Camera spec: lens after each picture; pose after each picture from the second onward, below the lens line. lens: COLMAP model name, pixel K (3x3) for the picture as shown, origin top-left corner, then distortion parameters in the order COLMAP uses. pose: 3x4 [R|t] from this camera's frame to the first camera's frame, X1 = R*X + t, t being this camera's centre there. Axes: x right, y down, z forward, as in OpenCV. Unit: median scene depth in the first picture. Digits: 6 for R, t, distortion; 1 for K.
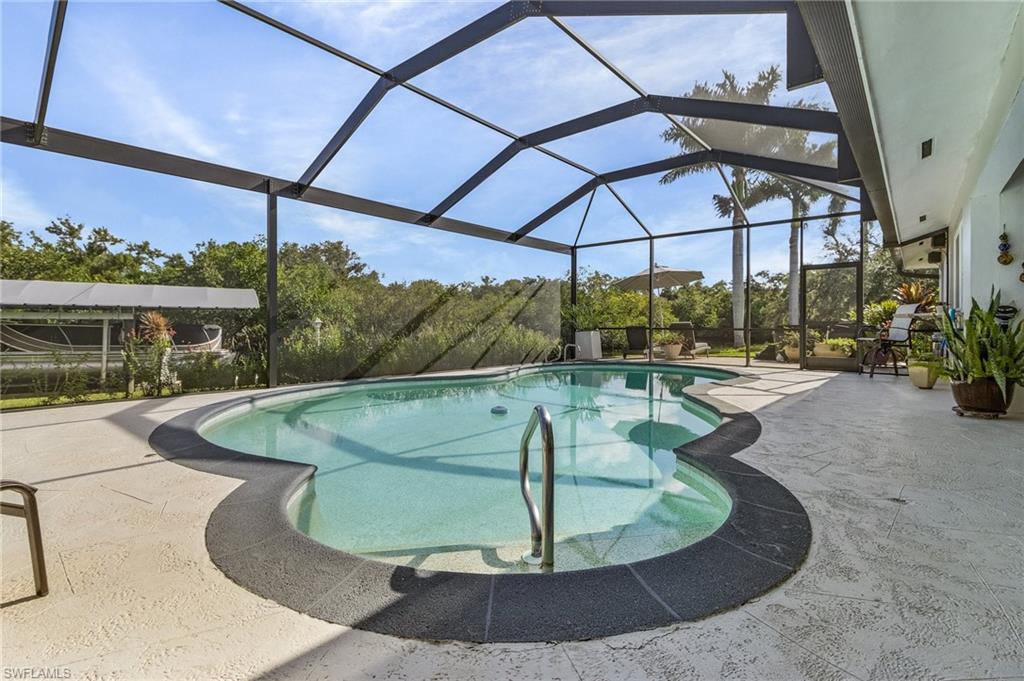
lens RADIAL K [[471.9, 0, 511.9], [0, 471.9, 321.4], [0, 0, 1]] dist [0.000276, -0.000065]
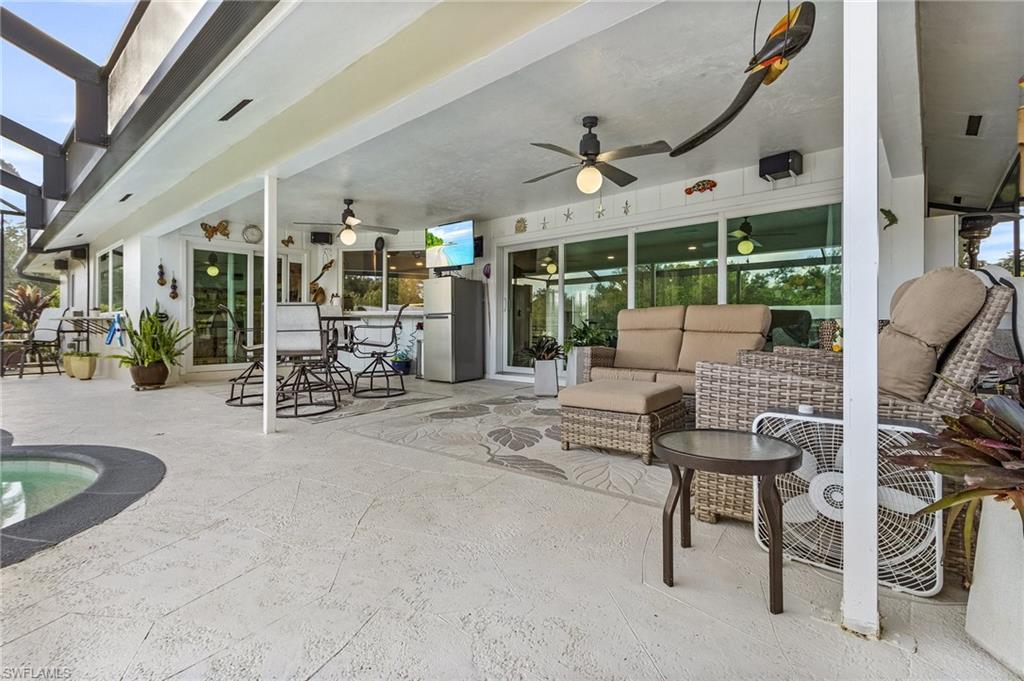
lens RADIAL K [[471.9, 0, 511.9], [0, 471.9, 321.4], [0, 0, 1]] dist [0.000276, -0.000065]
pose [[0.004235, 0.008406, 0.999956, -0.456355], [-0.003578, 0.999958, -0.008391, 0.001683], [-0.999985, -0.003542, 0.004265, -0.120680]]
